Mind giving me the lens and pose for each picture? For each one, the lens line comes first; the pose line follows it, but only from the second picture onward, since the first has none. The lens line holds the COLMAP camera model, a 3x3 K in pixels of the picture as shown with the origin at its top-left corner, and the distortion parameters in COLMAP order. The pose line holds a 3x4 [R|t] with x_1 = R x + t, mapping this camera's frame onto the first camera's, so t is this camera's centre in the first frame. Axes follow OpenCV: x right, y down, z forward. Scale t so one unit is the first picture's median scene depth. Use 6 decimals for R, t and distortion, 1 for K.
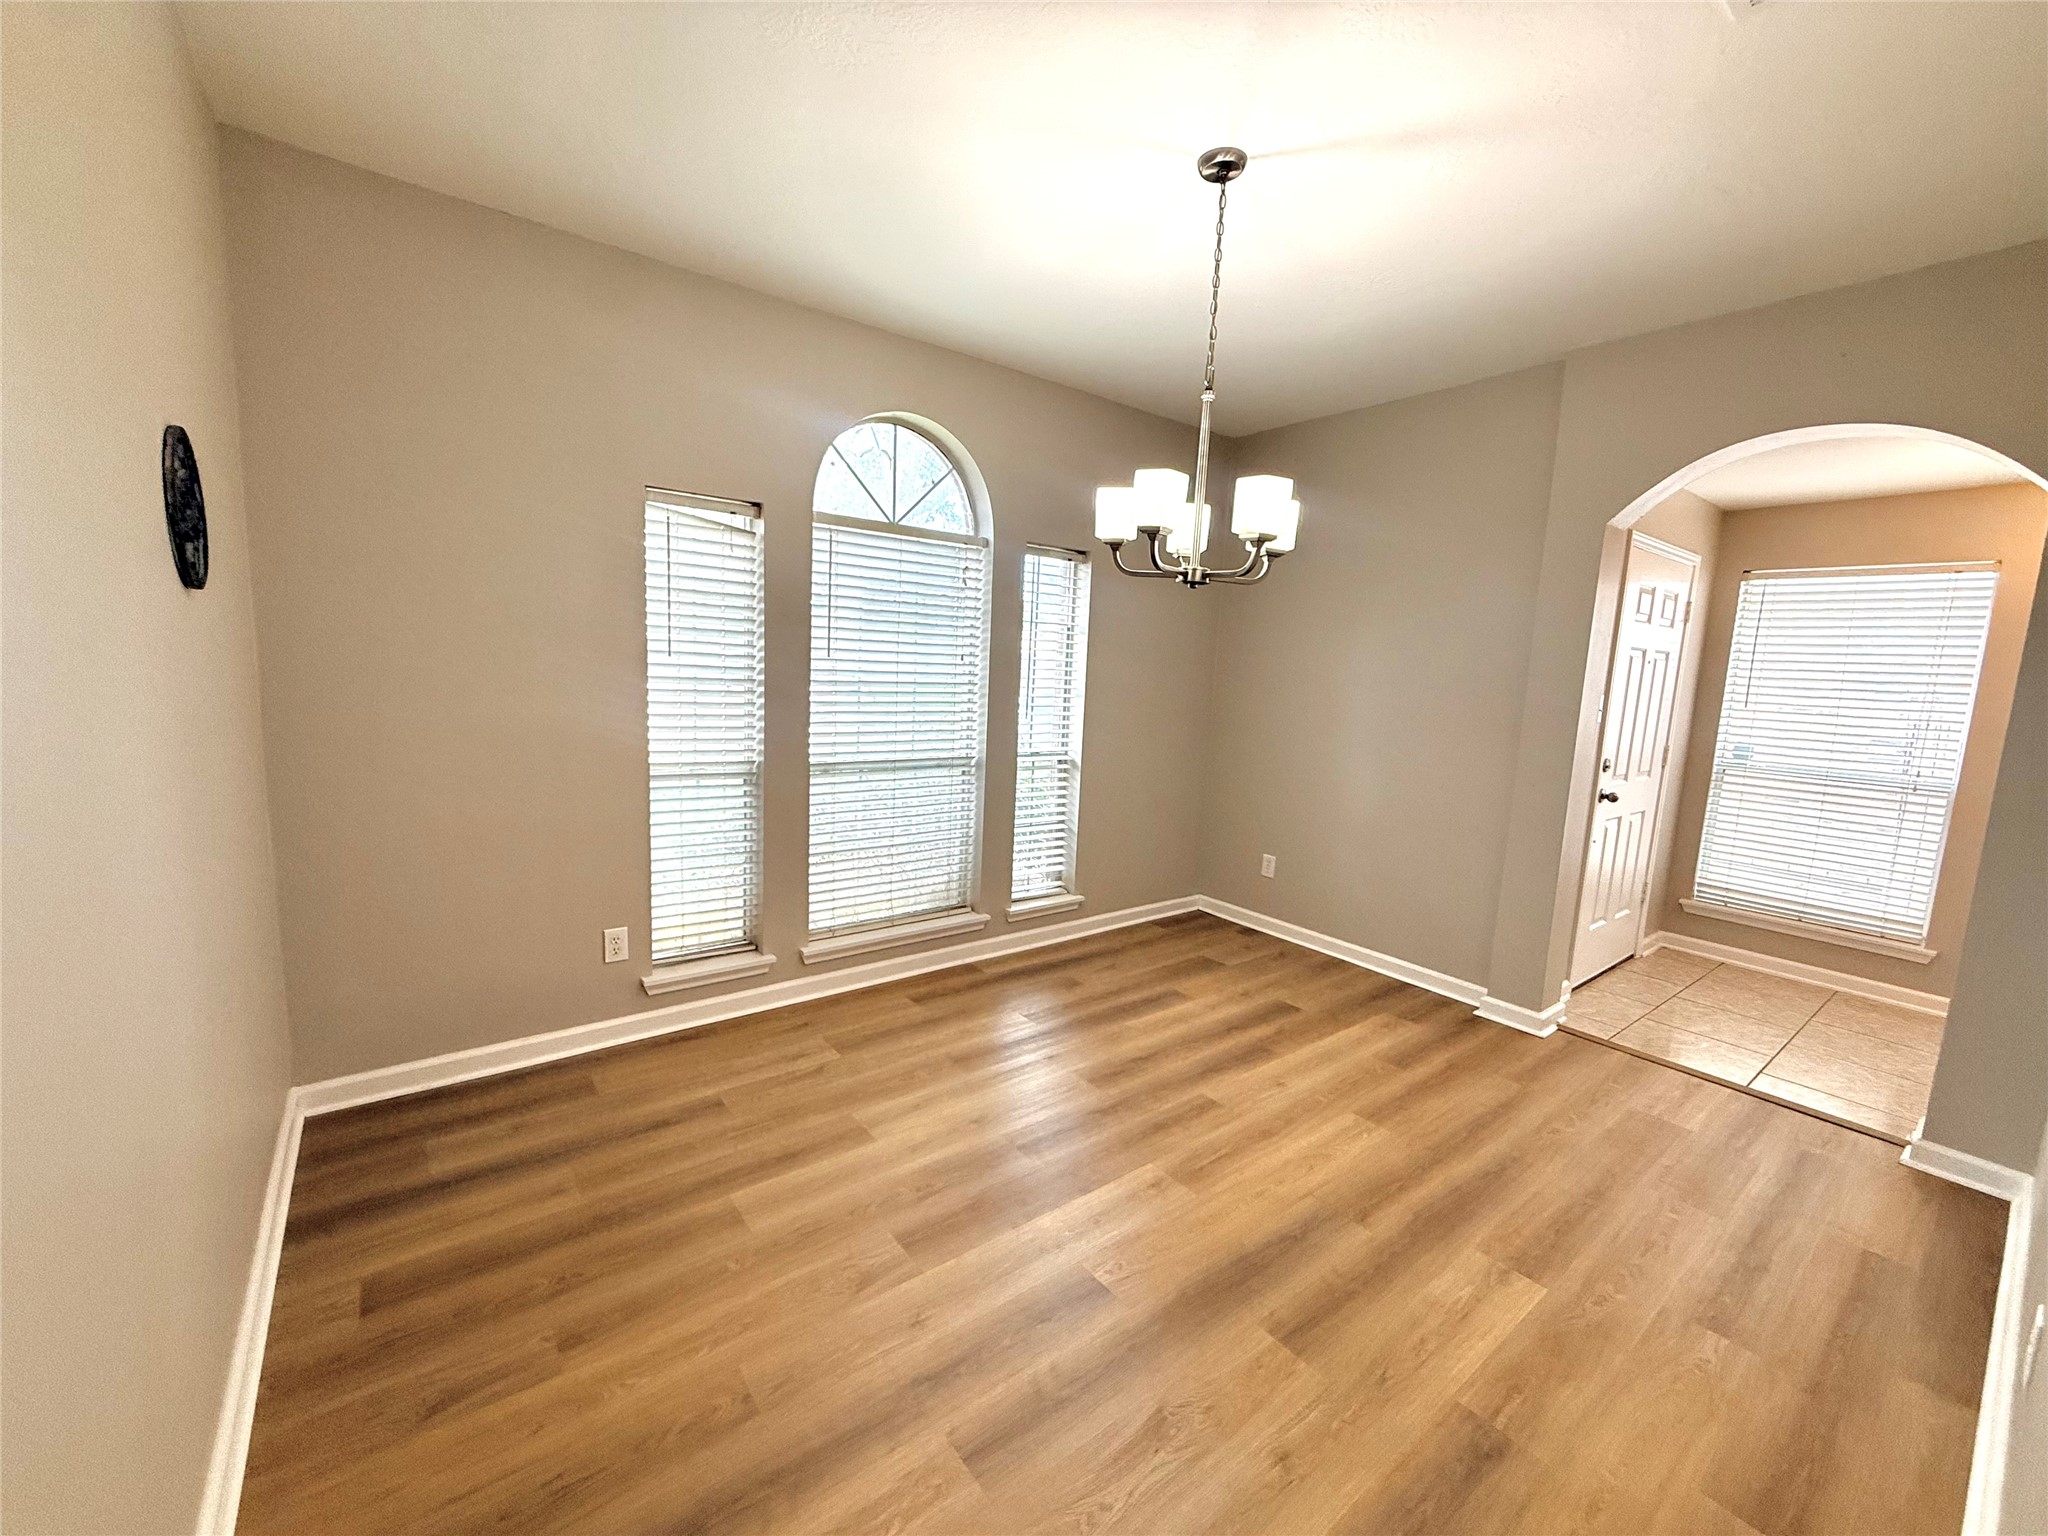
lens RADIAL K [[815.7, 0, 1025.7], [0, 815.7, 769.5], [0, 0, 1]] dist [0.003376, -0.000189]
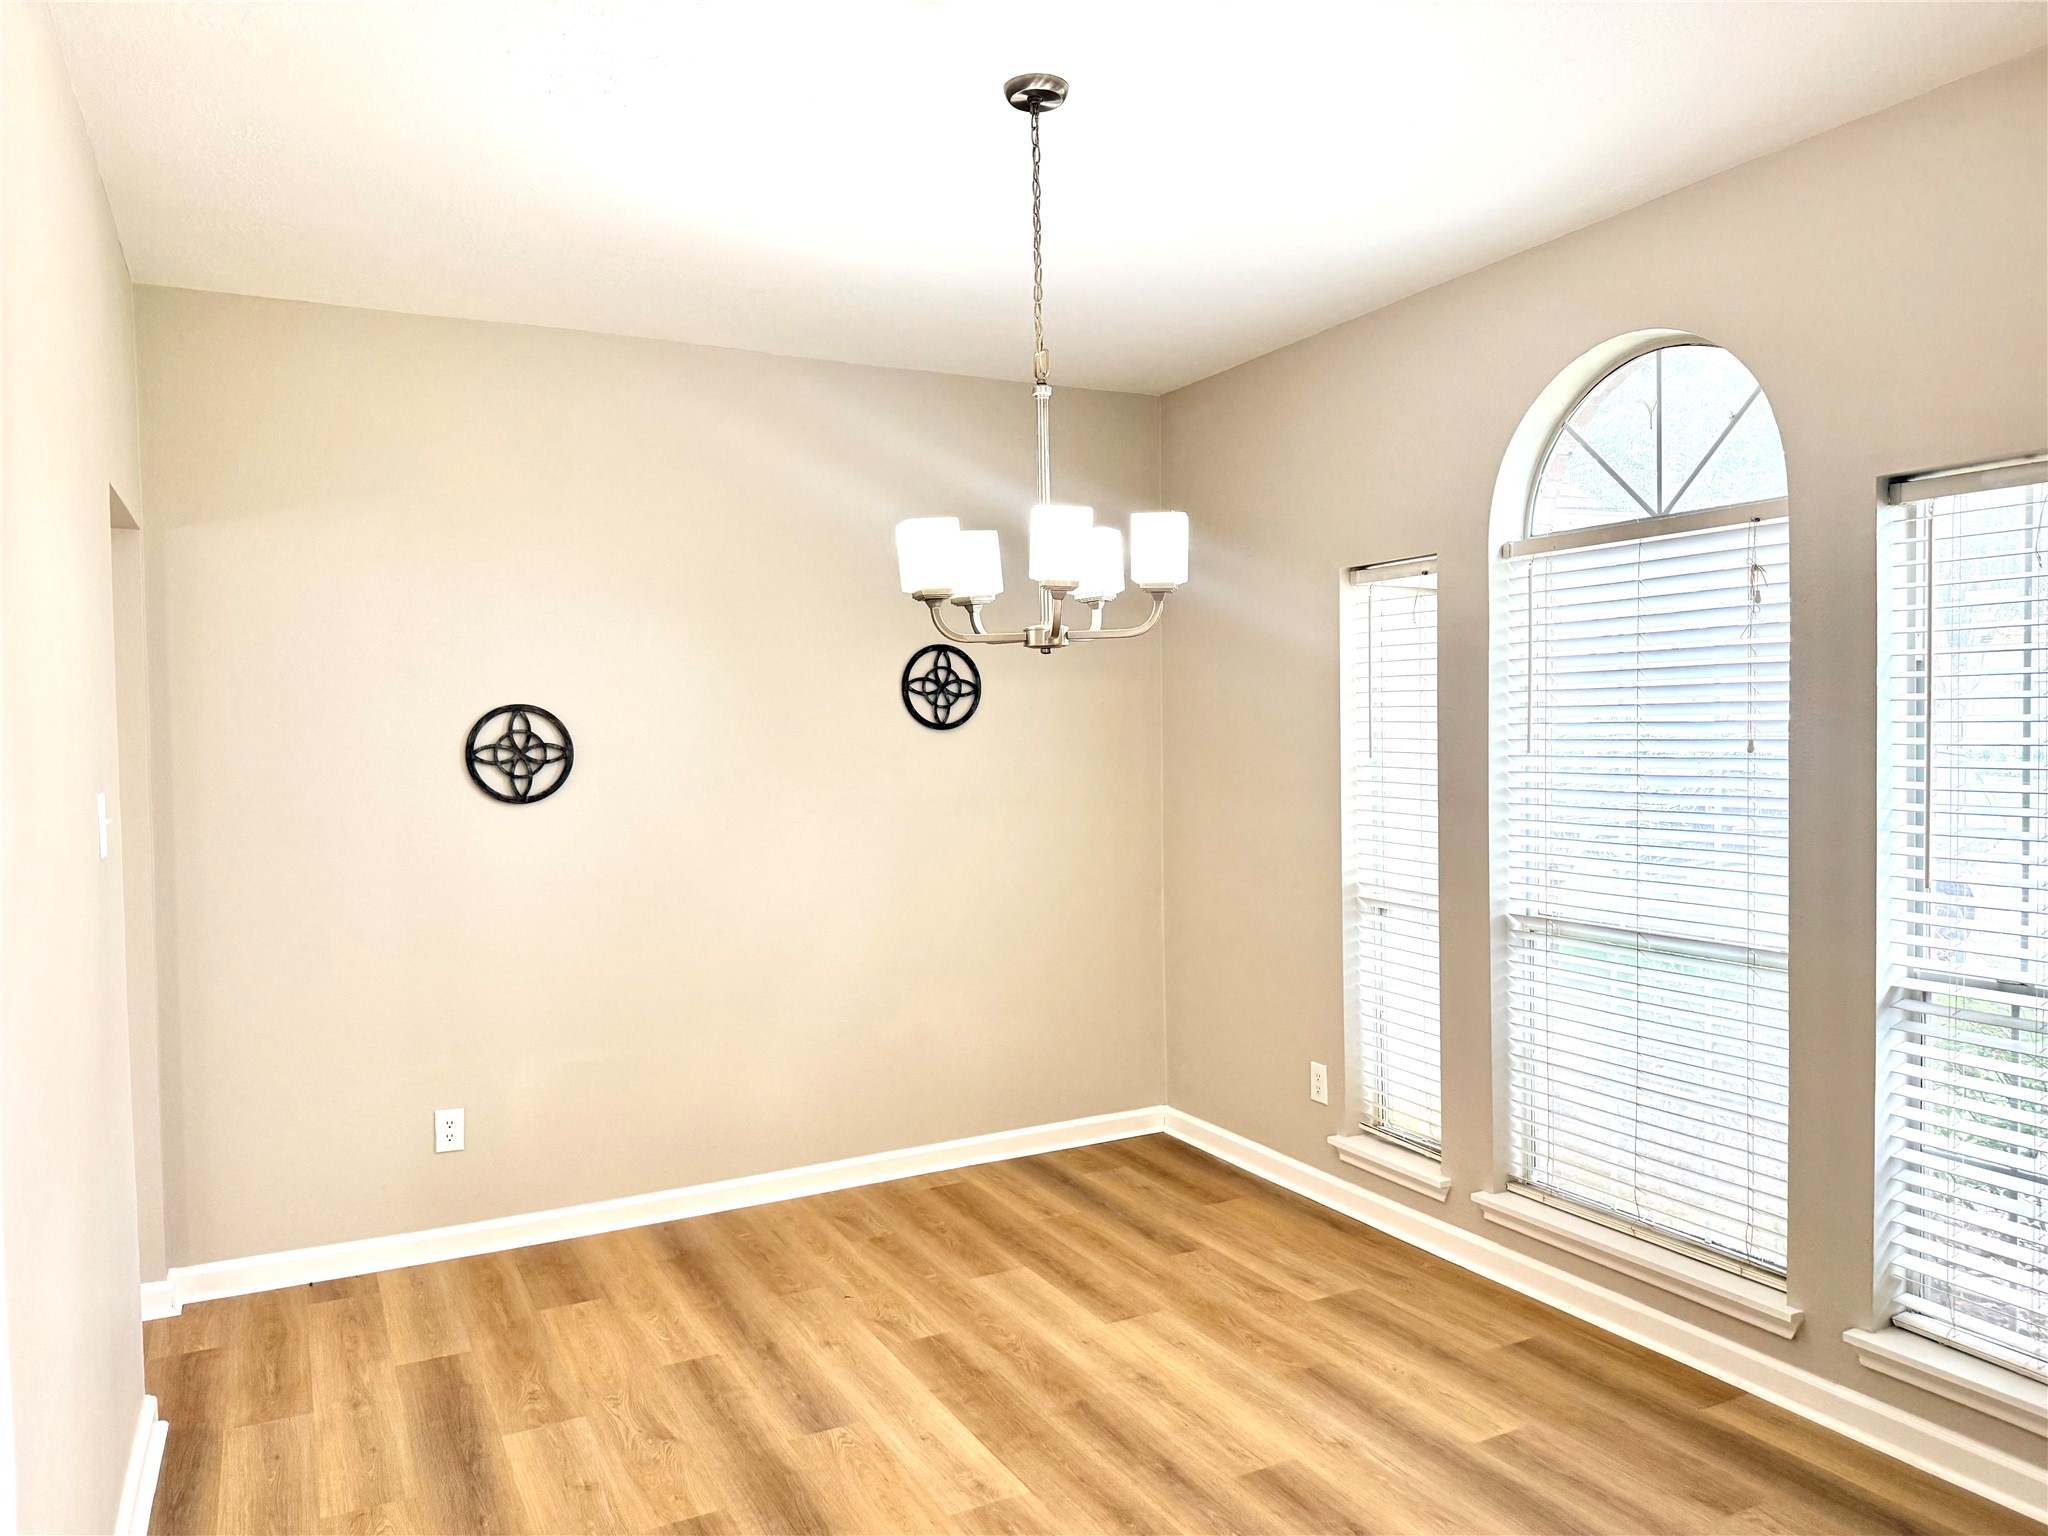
lens RADIAL K [[1446.4, 0, 1020.3], [0, 1446.4, 766.6], [0, 0, 1]] dist [-0.006656, -0.004183]
pose [[-0.176419, -0.007803, -0.984284, 1.148065], [-0.125650, 0.991966, 0.014657, -0.110407], [0.976262, 0.126261, -0.175982, 0.971069]]
